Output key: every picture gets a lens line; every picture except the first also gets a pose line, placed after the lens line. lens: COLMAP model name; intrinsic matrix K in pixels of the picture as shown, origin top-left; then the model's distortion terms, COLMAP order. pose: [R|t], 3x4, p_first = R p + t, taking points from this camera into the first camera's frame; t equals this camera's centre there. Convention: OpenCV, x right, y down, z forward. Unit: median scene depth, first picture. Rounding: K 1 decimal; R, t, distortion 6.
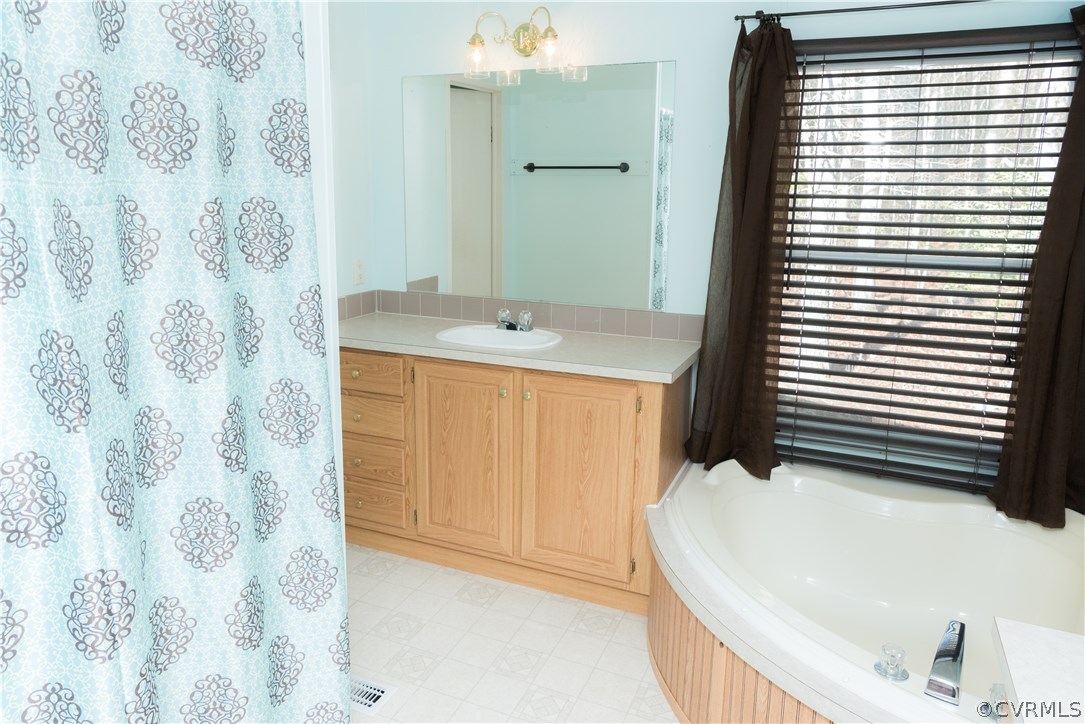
lens RADIAL K [[751.6, 0, 527.3], [0, 751.6, 317.5], [0, 0, 1]] dist [0.005082, 0.001303]
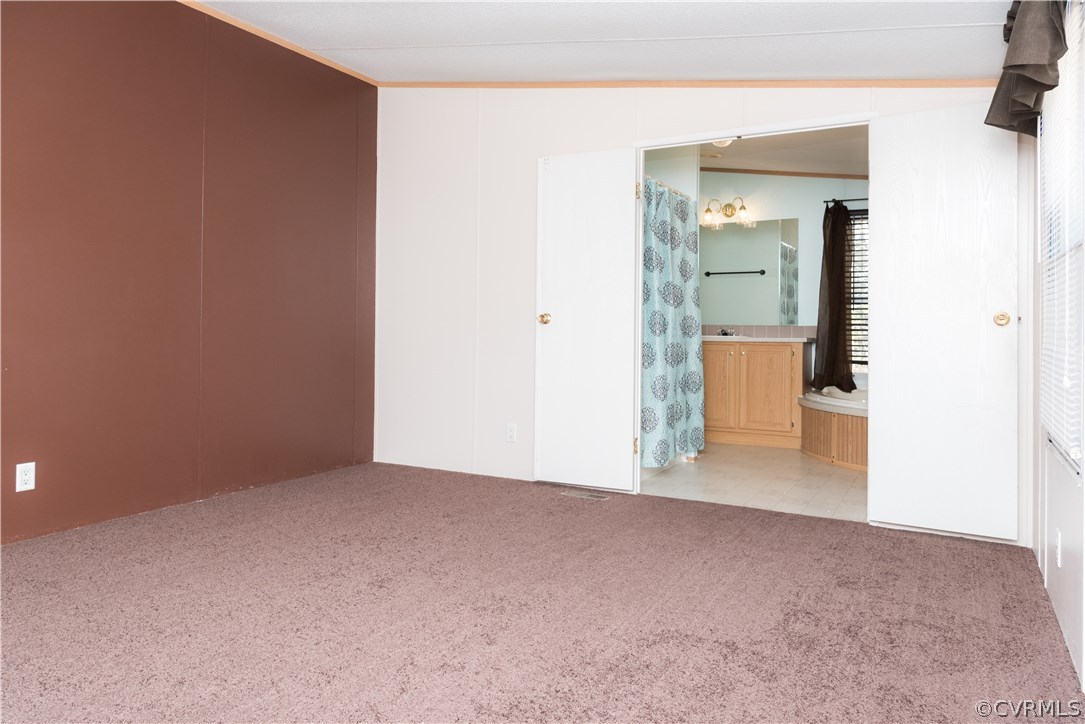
lens RADIAL K [[751.6, 0, 527.3], [0, 751.6, 317.5], [0, 0, 1]] dist [0.005082, 0.001303]
pose [[0.996495, 0.002281, -0.083618, -0.463156], [-0.019030, 0.979599, -0.200061, 0.464313], [0.081456, 0.200951, 0.976209, -1.347414]]
